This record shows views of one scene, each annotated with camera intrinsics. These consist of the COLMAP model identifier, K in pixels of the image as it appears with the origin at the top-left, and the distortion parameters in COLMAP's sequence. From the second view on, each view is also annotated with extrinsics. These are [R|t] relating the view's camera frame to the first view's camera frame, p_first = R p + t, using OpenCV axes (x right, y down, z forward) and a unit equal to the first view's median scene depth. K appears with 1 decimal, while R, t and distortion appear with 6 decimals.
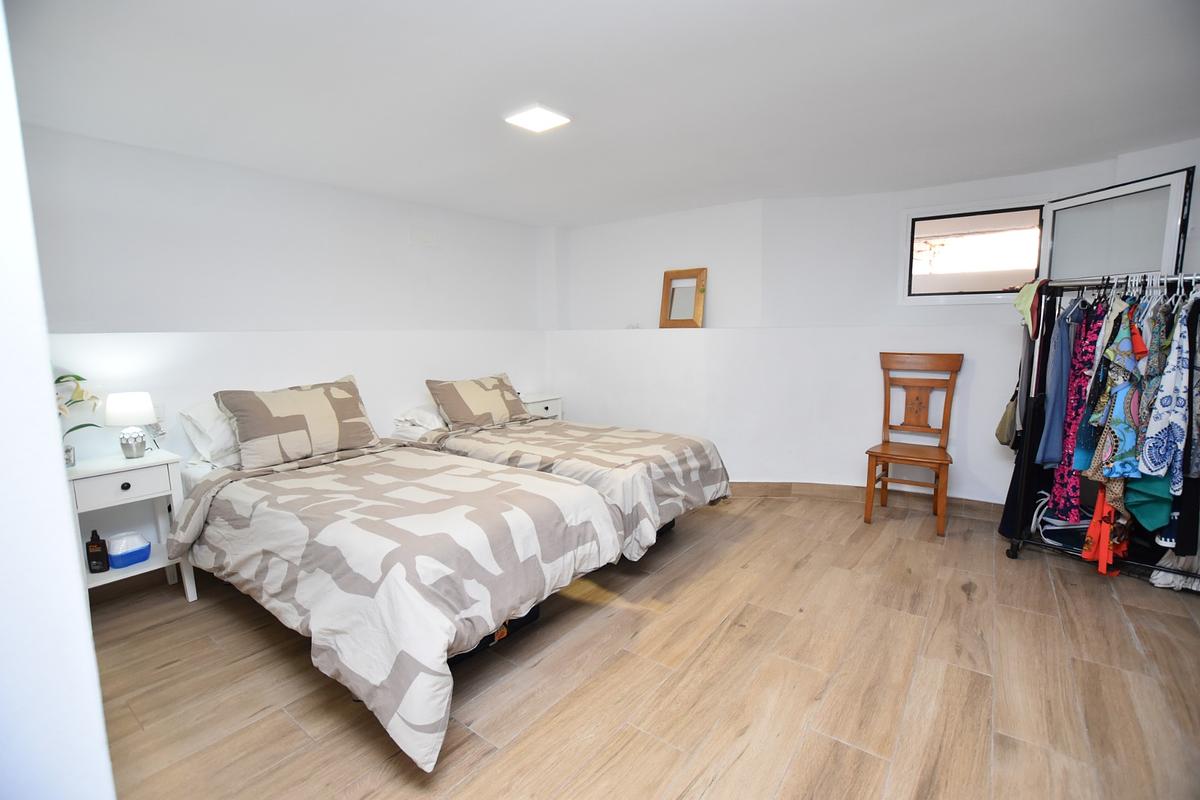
lens RADIAL K [[532.4, 0, 601.5], [0, 532.4, 401.3], [0, 0, 1]] dist [-0.014515, 0.000642]
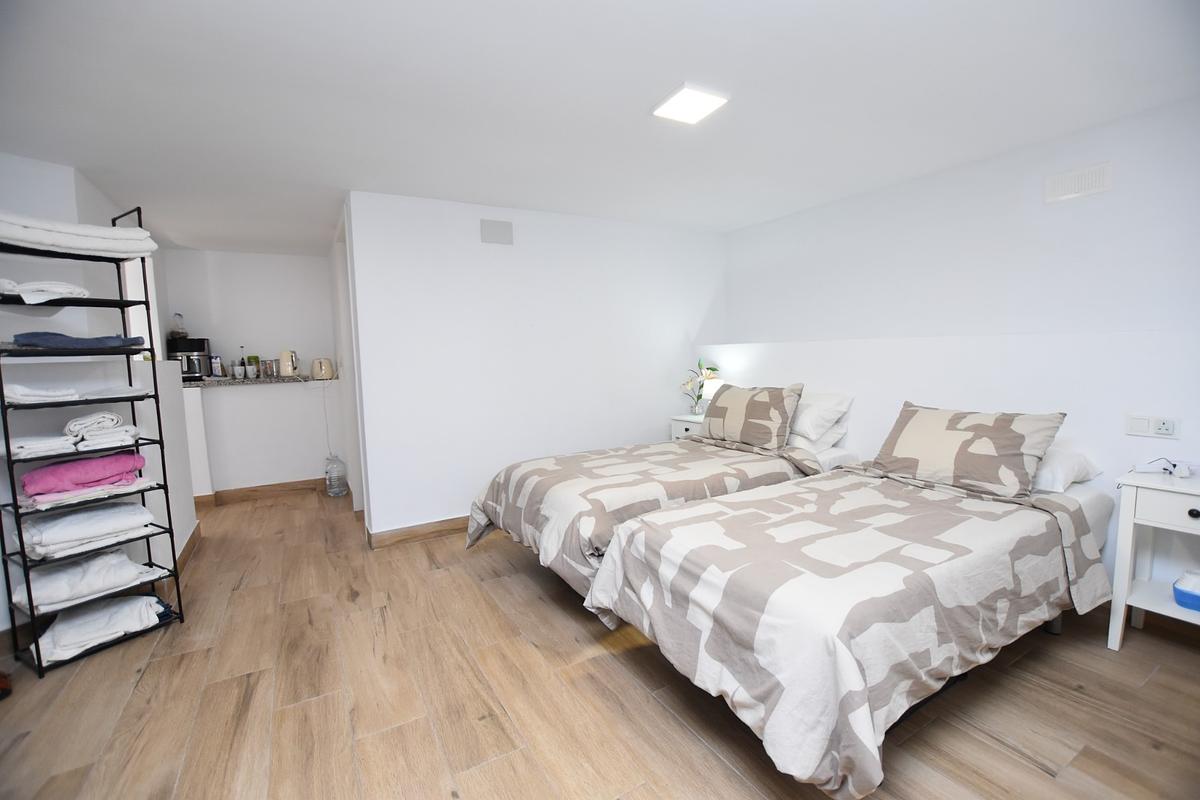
lens RADIAL K [[532.4, 0, 602.8], [0, 532.4, 402.6], [0, 0, 1]] dist [-0.014515, 0.000642]
pose [[-0.396485, 0.108154, -0.911648, 0.779835], [-0.084573, 0.984510, 0.153580, -0.168004], [0.914137, 0.137993, -0.381197, 1.255521]]
